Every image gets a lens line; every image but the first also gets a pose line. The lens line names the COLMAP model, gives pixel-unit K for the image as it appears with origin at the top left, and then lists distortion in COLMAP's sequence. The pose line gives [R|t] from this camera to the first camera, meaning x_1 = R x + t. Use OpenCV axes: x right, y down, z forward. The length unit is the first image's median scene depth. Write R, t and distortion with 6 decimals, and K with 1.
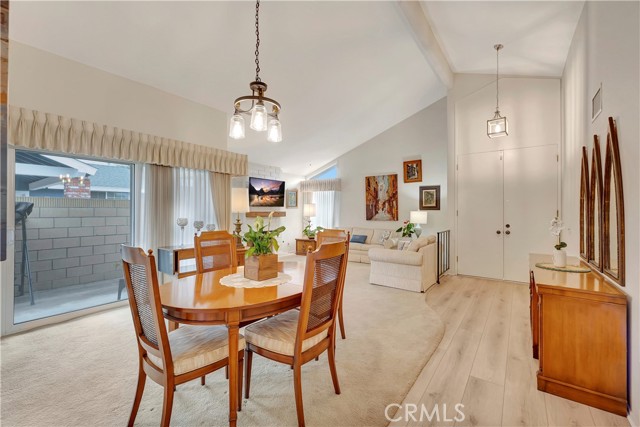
lens RADIAL K [[271.3, 0, 324.0], [0, 271.3, 212.9], [0, 0, 1]] dist [-0.000876, -0.000010]
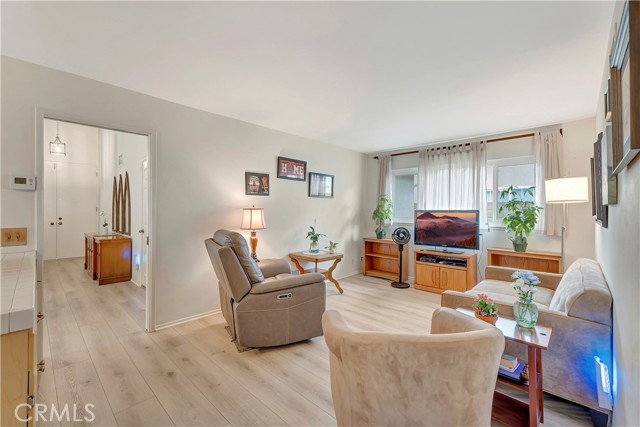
lens RADIAL K [[271.3, 0, 324.0], [0, 271.3, 212.9], [0, 0, 1]] dist [-0.000876, -0.000010]
pose [[0.122280, -0.004691, 0.992485, -0.402272], [-0.007298, 0.999958, 0.005626, 0.001845], [-0.992469, -0.007931, 0.122241, -0.374714]]
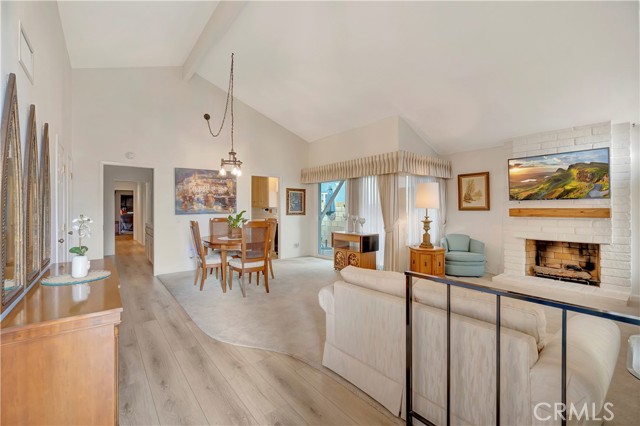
lens RADIAL K [[271.7, 0, 321.1], [0, 271.7, 209.0], [0, 0, 1]] dist [0.000310, 0.000007]
pose [[-0.260746, 0.005078, -0.965394, 0.583190], [0.001963, 0.999987, 0.004730, -0.005794], [0.965405, -0.000662, -0.260752, 0.757853]]
